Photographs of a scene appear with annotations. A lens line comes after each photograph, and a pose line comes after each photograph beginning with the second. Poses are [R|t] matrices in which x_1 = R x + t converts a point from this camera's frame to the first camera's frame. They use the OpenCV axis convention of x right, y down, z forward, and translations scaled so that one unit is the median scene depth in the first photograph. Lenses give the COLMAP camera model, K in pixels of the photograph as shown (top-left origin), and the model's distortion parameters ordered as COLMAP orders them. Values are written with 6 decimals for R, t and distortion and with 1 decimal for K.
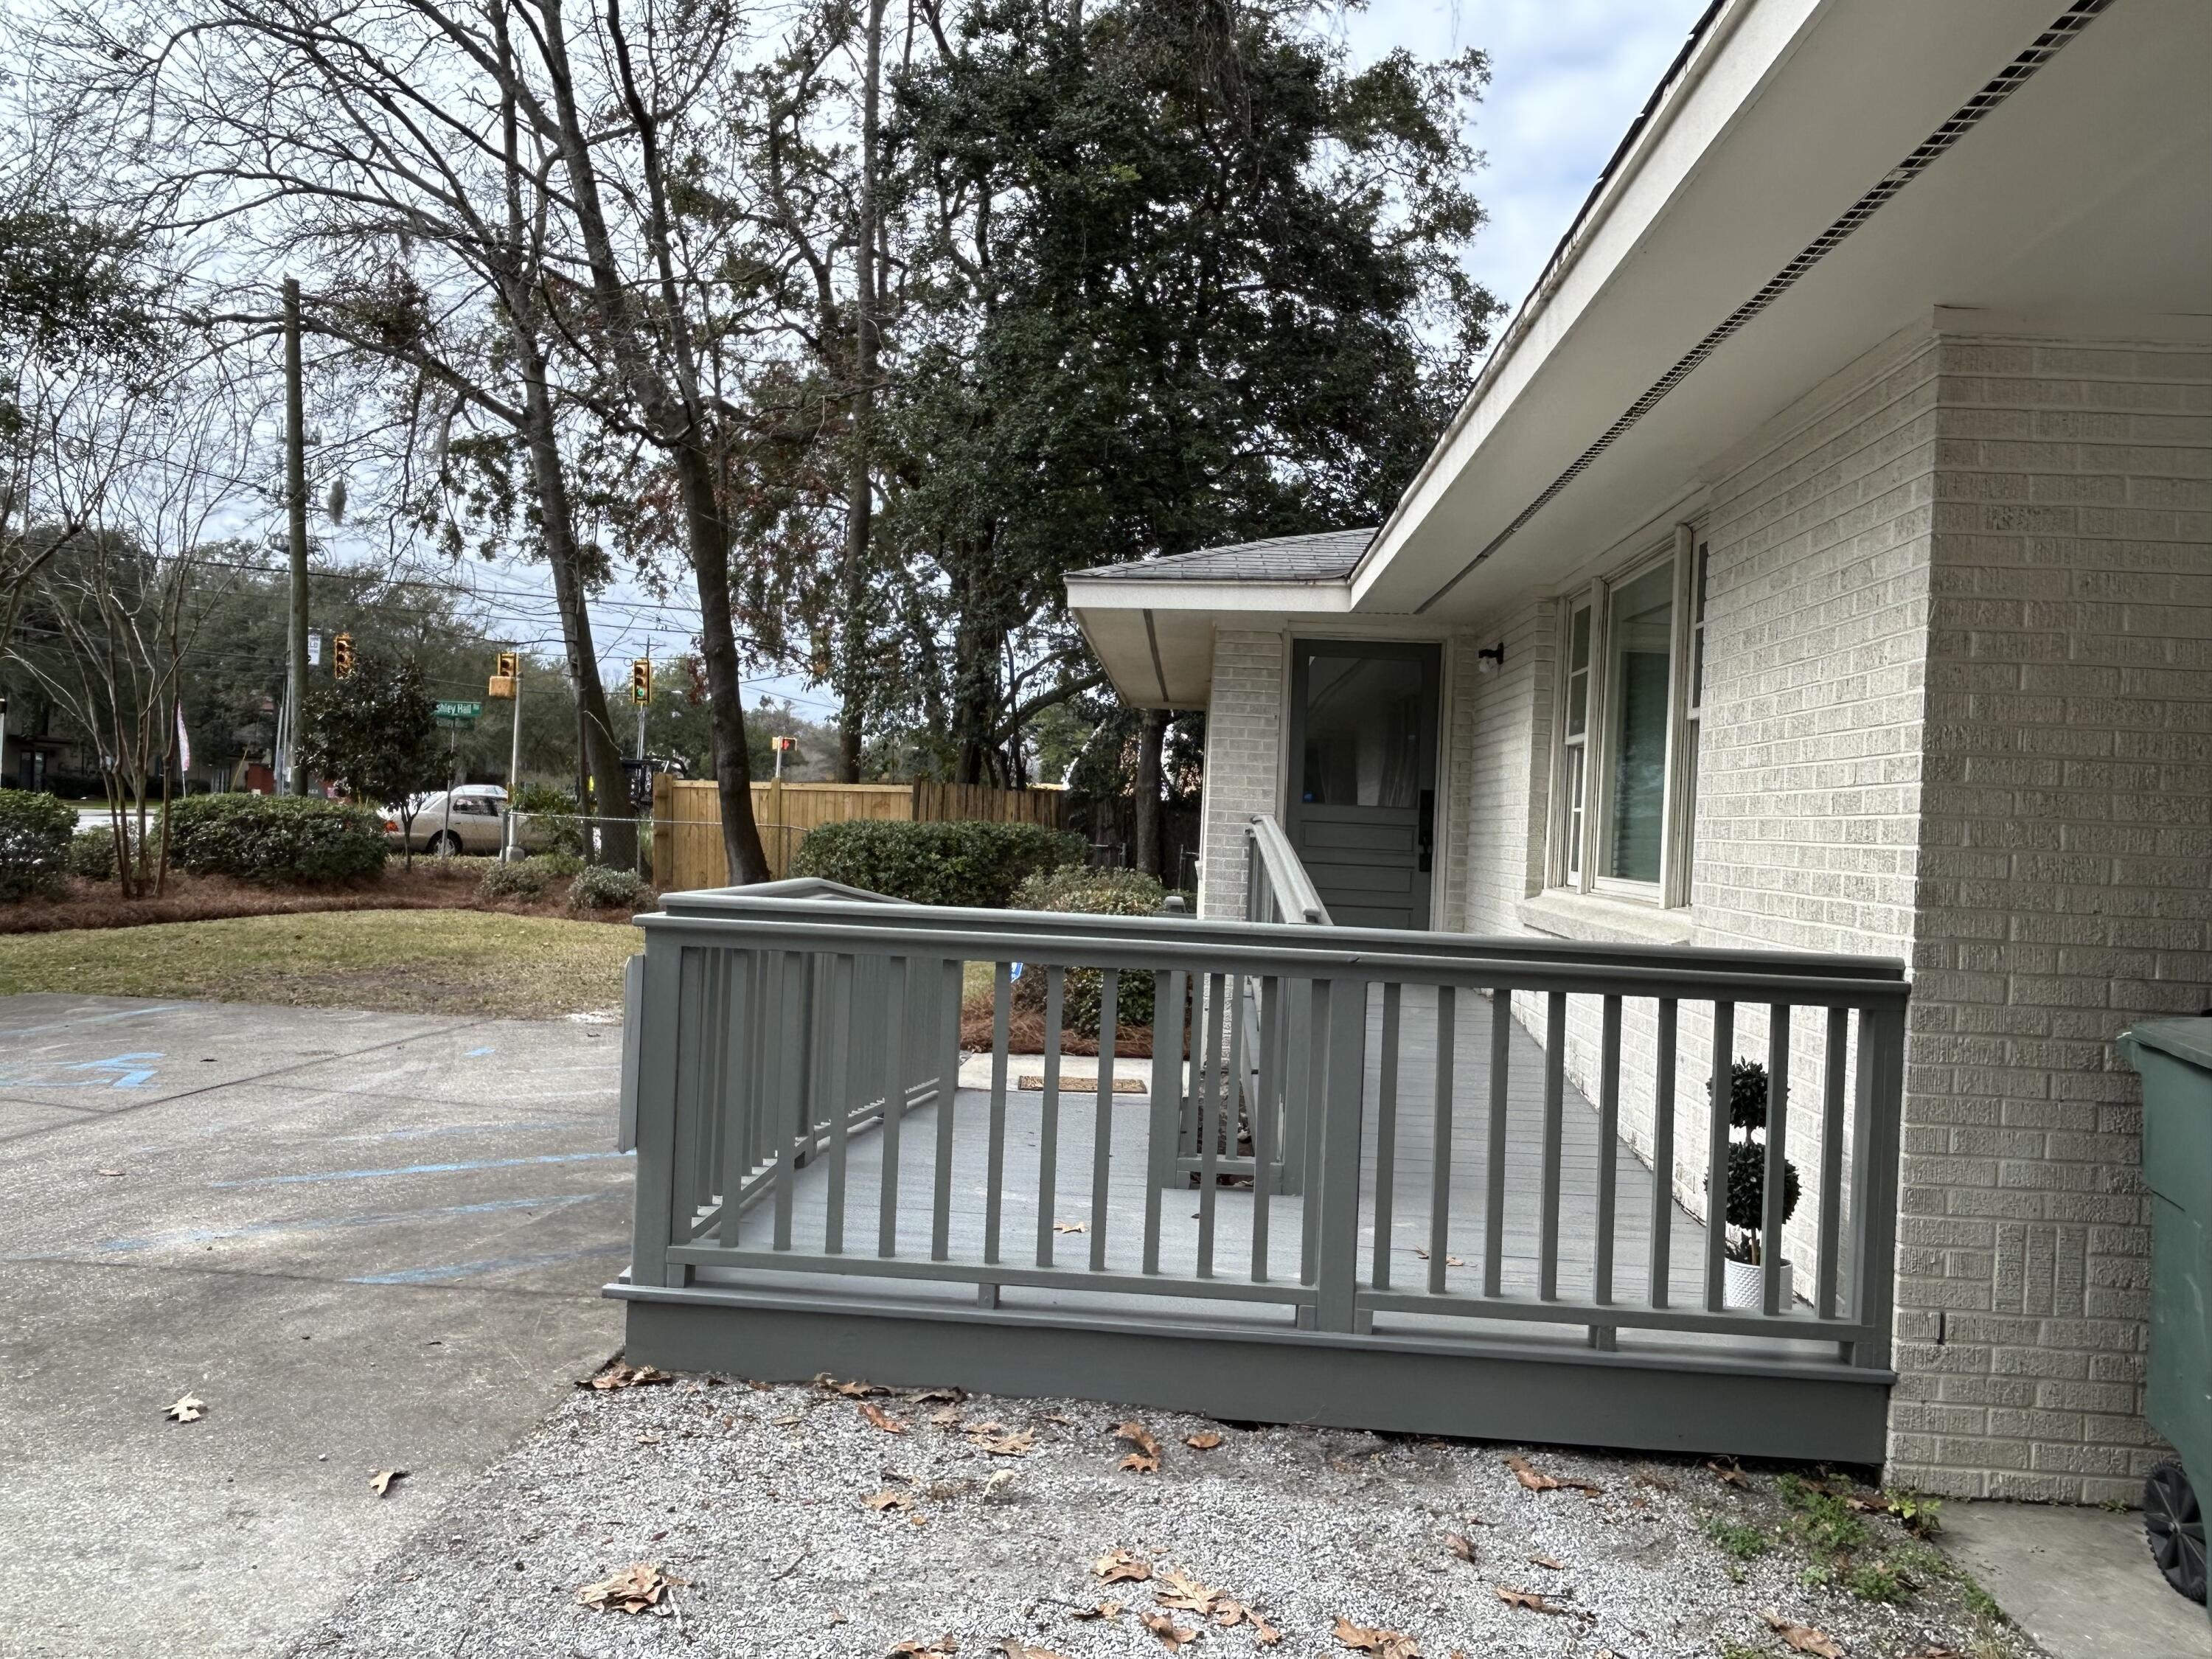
lens RADIAL K [[1657.6, 0, 1048.5], [0, 1657.6, 827.7], [0, 0, 1]] dist [0.000760, 0.004386]
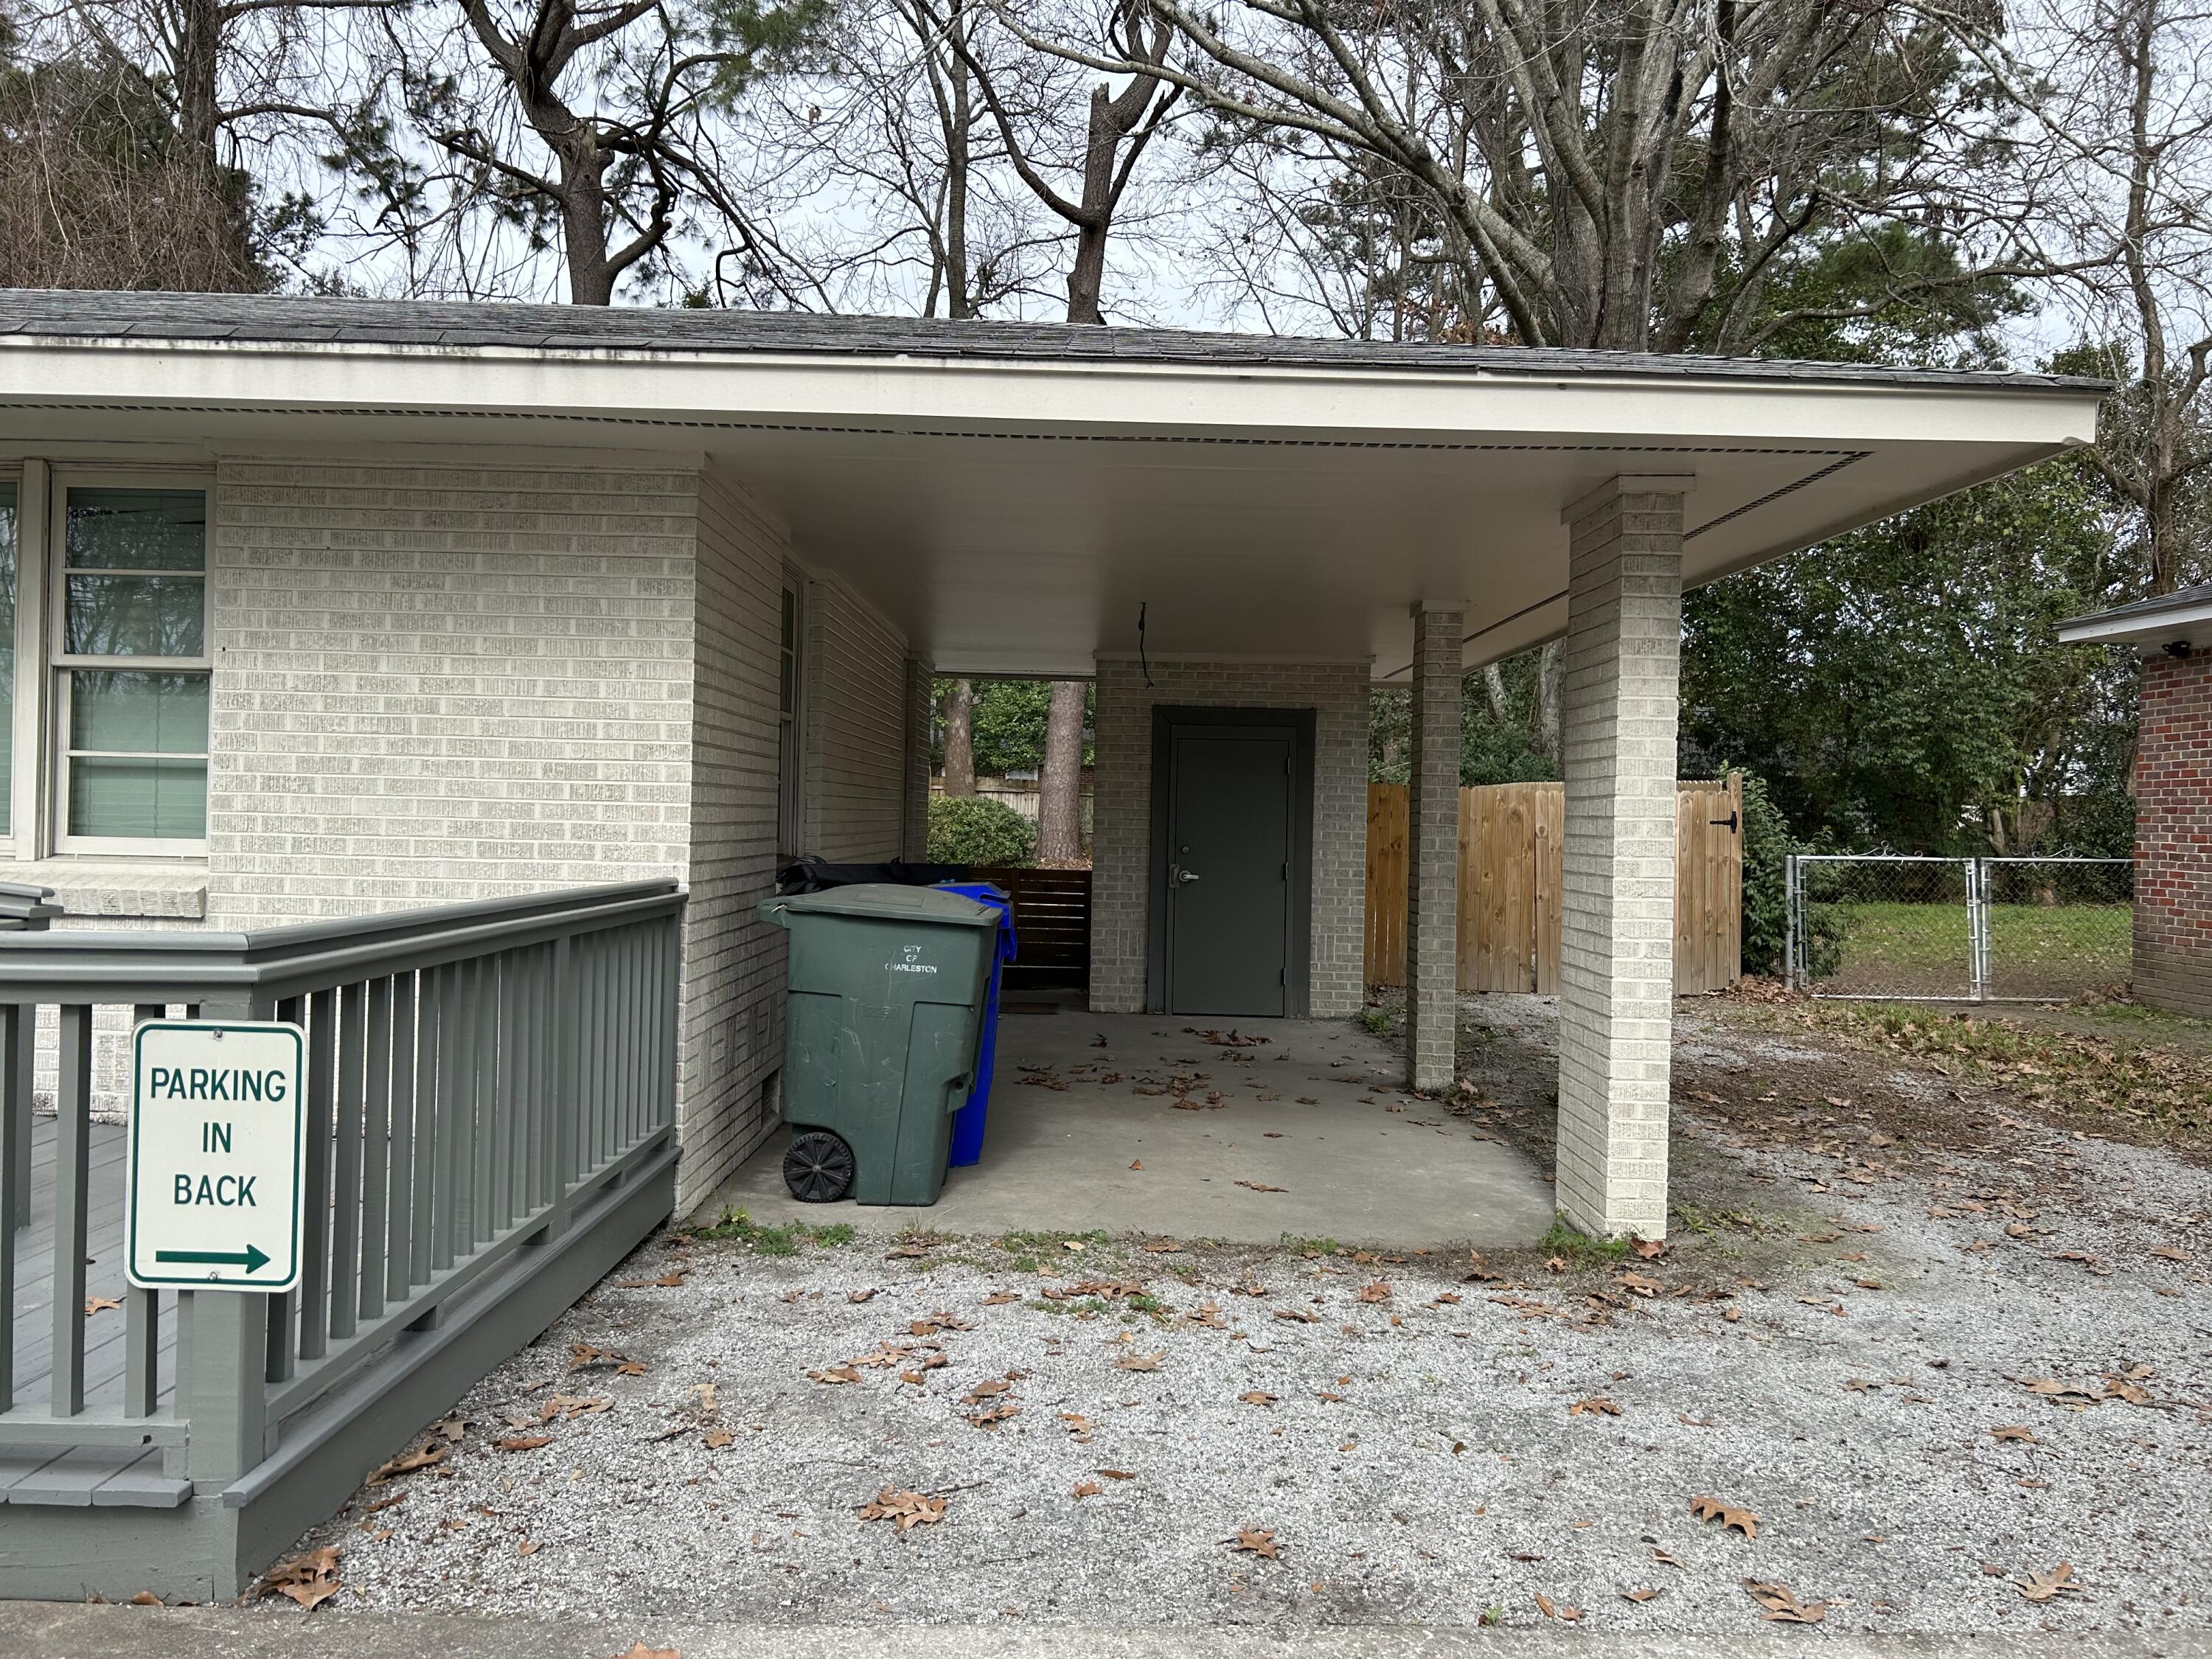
lens RADIAL K [[1676.6, 0, 1106.0], [0, 1676.6, 821.6], [0, 0, 1]] dist [0.197878, -0.438681]
pose [[-0.075878, -0.048589, 0.995933, -0.241005], [-0.024930, 0.998592, 0.046819, -0.012694], [-0.996805, -0.021276, -0.076982, 0.163969]]
